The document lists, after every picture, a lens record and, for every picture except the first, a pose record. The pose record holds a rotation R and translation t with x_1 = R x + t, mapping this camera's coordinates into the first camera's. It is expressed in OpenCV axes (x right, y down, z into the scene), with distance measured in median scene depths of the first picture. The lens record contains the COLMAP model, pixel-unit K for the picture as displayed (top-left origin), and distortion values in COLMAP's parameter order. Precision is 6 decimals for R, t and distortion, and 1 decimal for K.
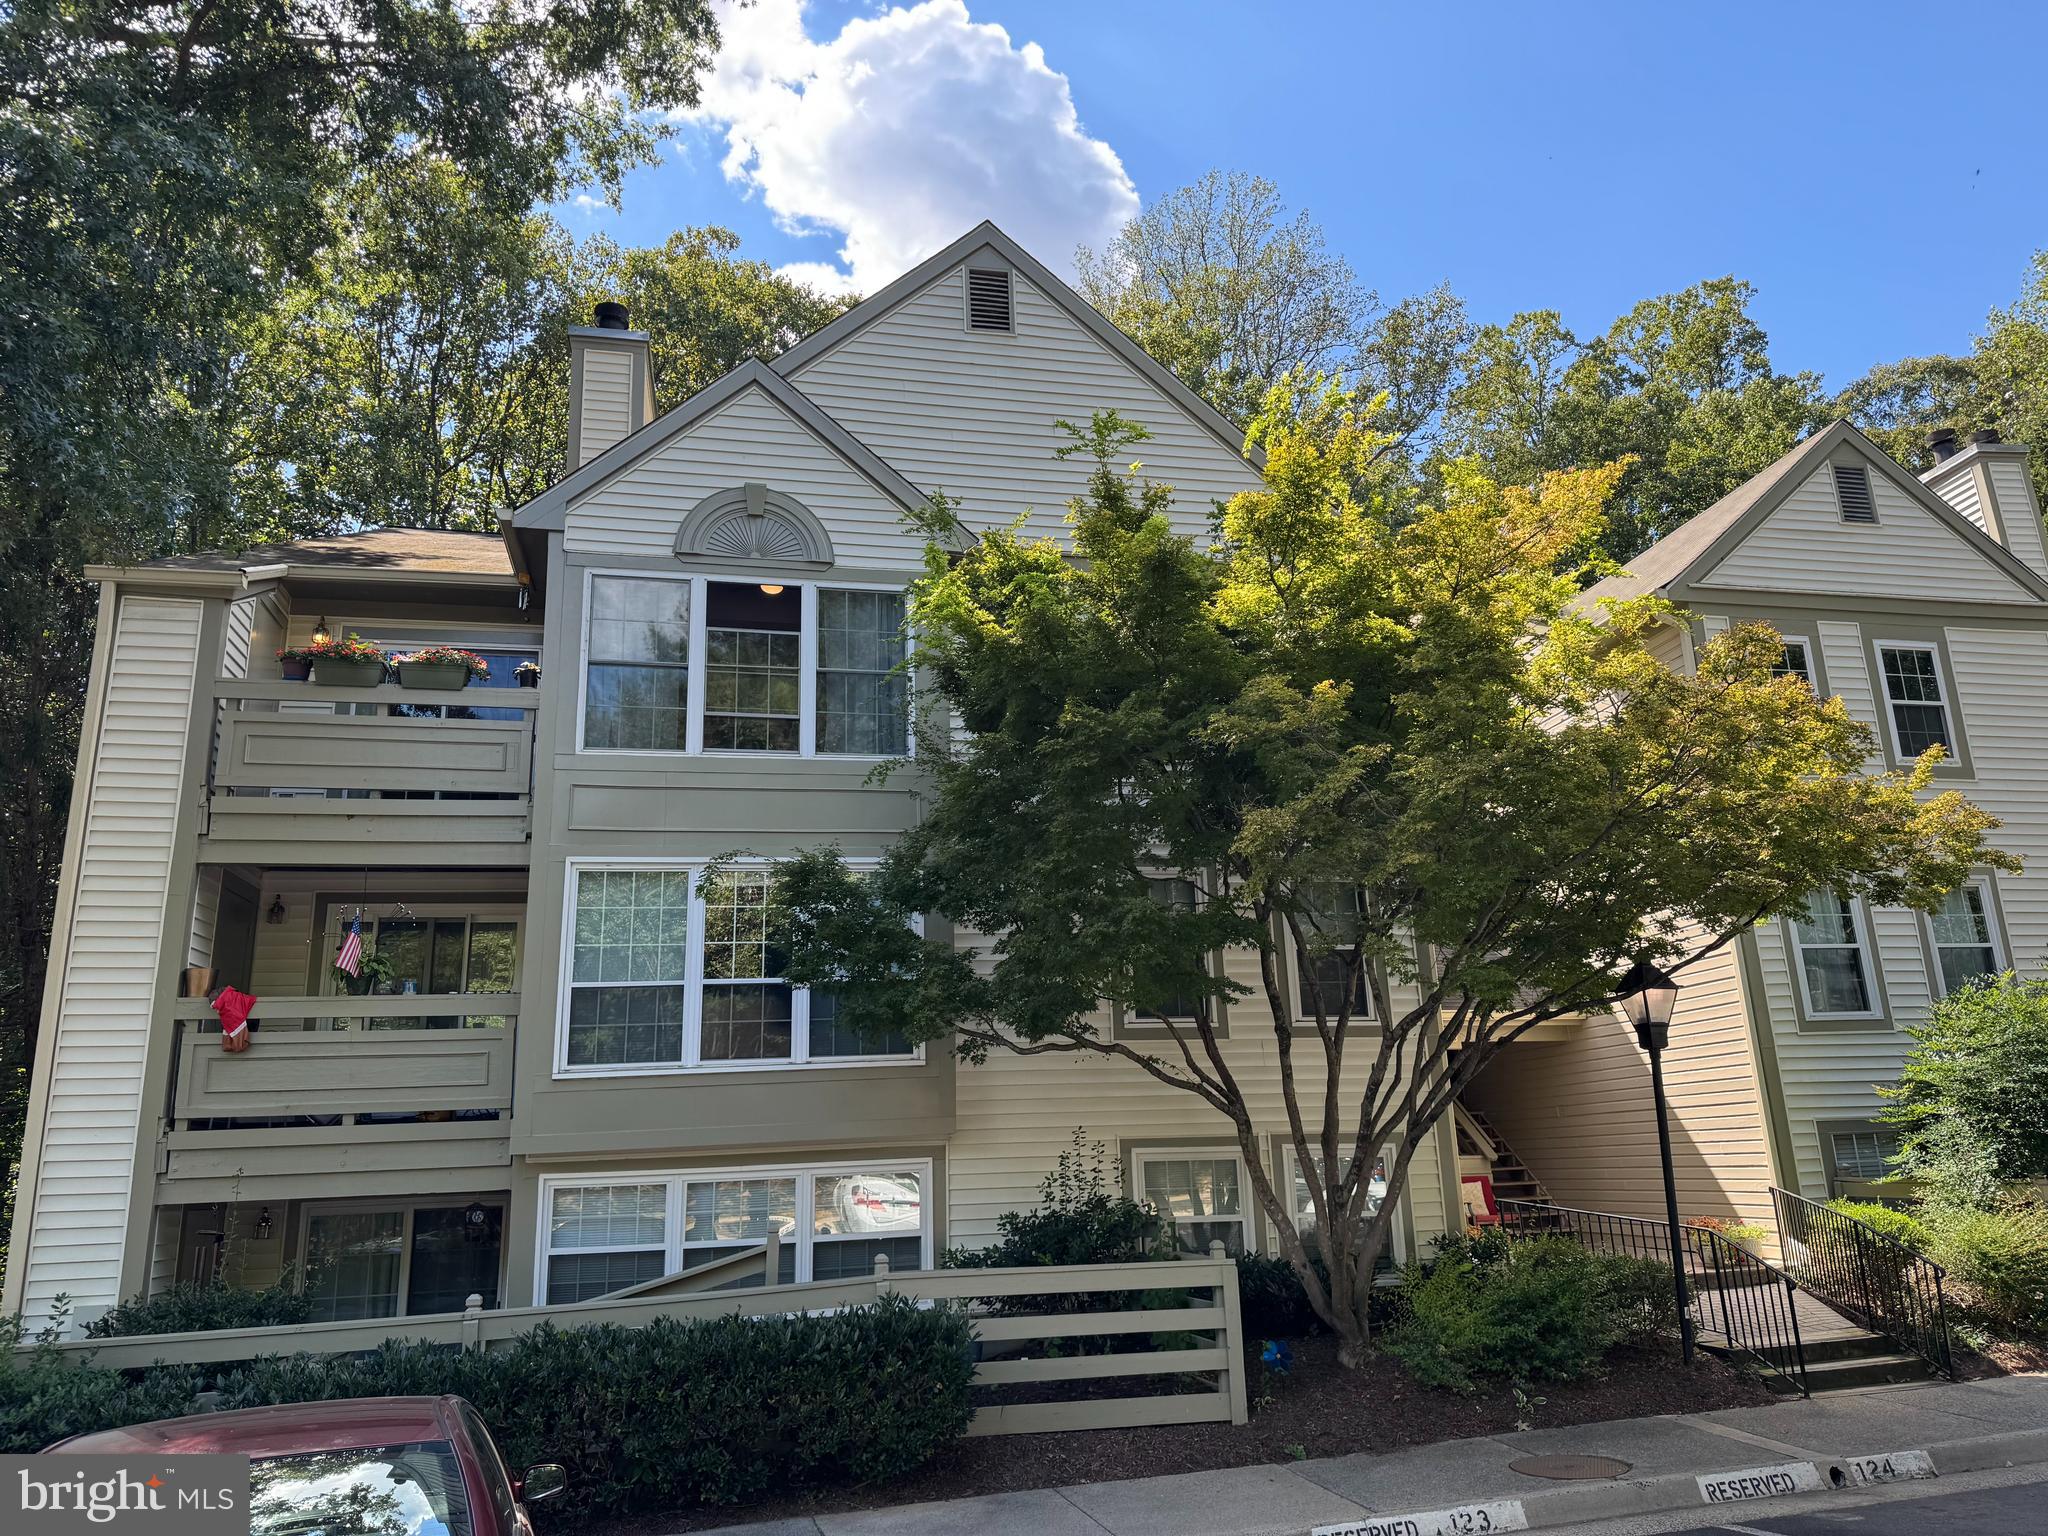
lens RADIAL K [[1460.4, 0, 1026.8], [0, 1460.4, 757.6], [0, 0, 1]] dist [0.064520, -0.077288]
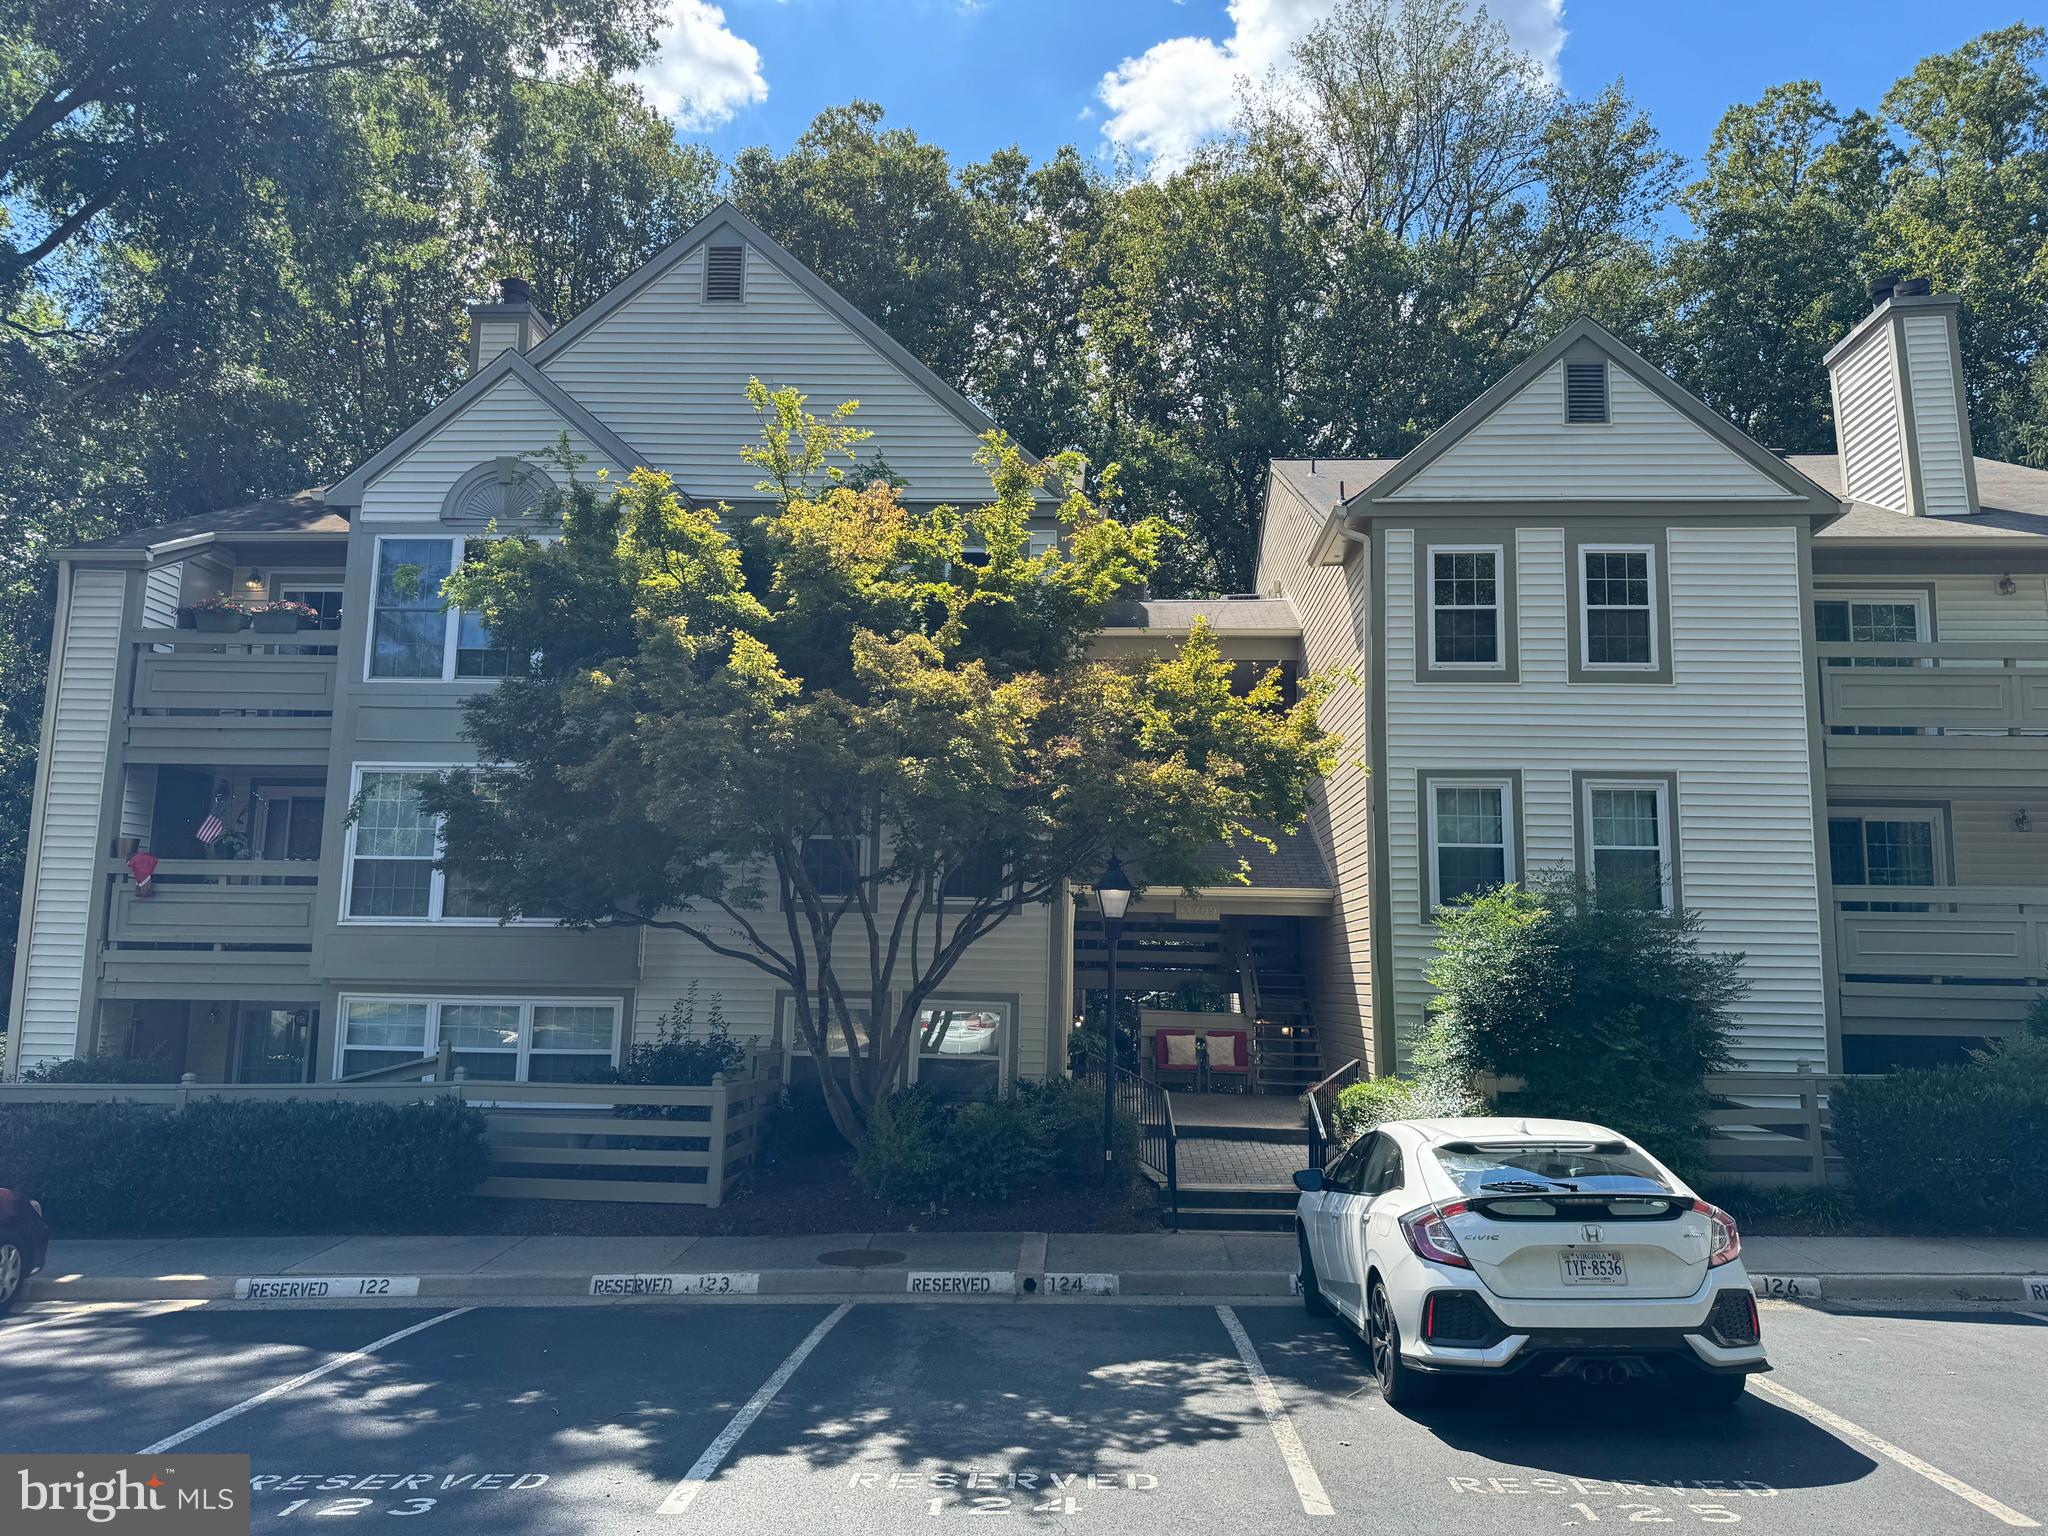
lens RADIAL K [[1463.7, 0, 1024.0], [0, 1463.7, 768.0], [0, 0, 1]] dist [0.128347, -0.207069]
pose [[0.962269, 0.015793, -0.271643, 0.649283], [0.020556, 0.991242, 0.130446, -0.091825], [0.271324, -0.131108, 0.953517, -0.121725]]
